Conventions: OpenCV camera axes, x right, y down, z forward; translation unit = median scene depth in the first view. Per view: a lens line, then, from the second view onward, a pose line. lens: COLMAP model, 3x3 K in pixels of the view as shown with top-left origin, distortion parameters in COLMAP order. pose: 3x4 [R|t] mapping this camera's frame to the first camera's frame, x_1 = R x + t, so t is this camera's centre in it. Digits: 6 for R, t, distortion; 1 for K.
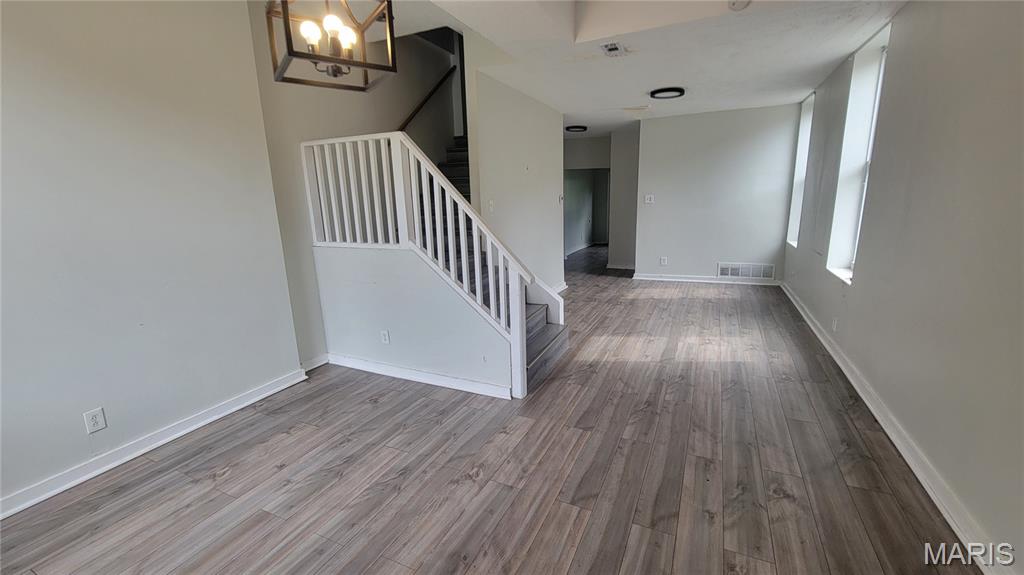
lens RADIAL K [[418.5, 0, 515.5], [0, 418.5, 285.8], [0, 0, 1]] dist [0.004590, 0.000134]
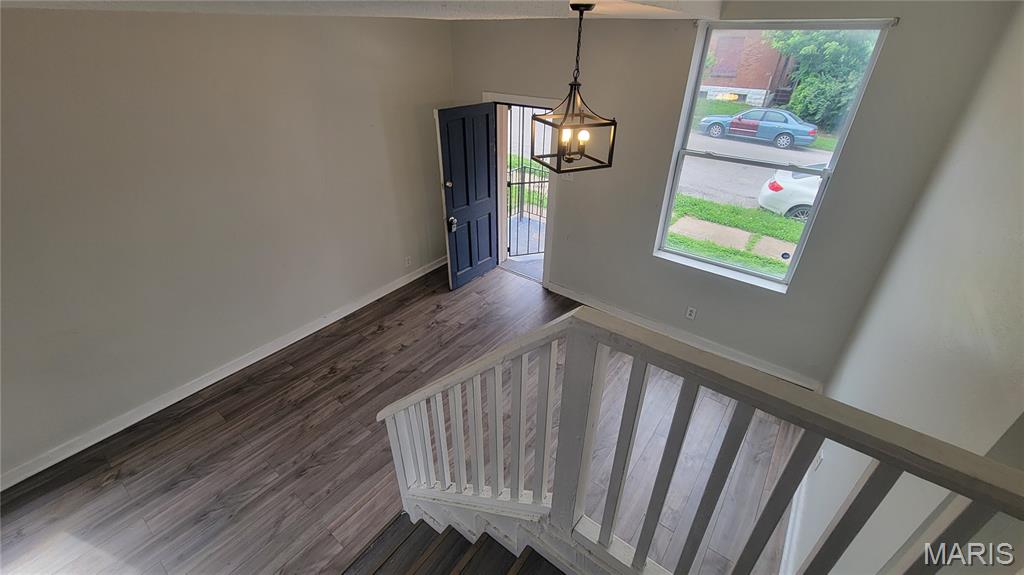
lens RADIAL K [[418.5, 0, 511.4], [0, 418.5, 289.9], [0, 0, 1]] dist [0.004590, 0.000134]
pose [[-0.977414, -0.084457, 0.193726, -0.157940], [0.069221, 0.738170, 0.671054, -0.338310], [-0.199678, 0.669307, -0.715651, 0.709610]]
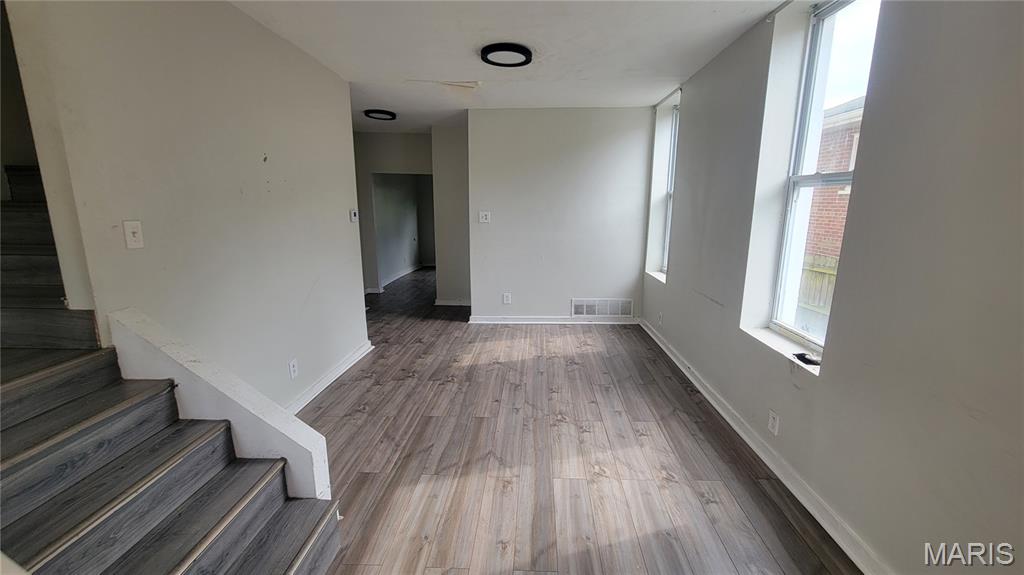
lens RADIAL K [[418.5, 0, 513.2], [0, 418.5, 286.0], [0, 0, 1]] dist [0.004590, 0.000134]
pose [[0.928180, -0.041811, 0.369775, 0.107435], [0.051159, 0.998570, -0.015505, -0.088396], [-0.368598, 0.033309, 0.928992, 0.366656]]
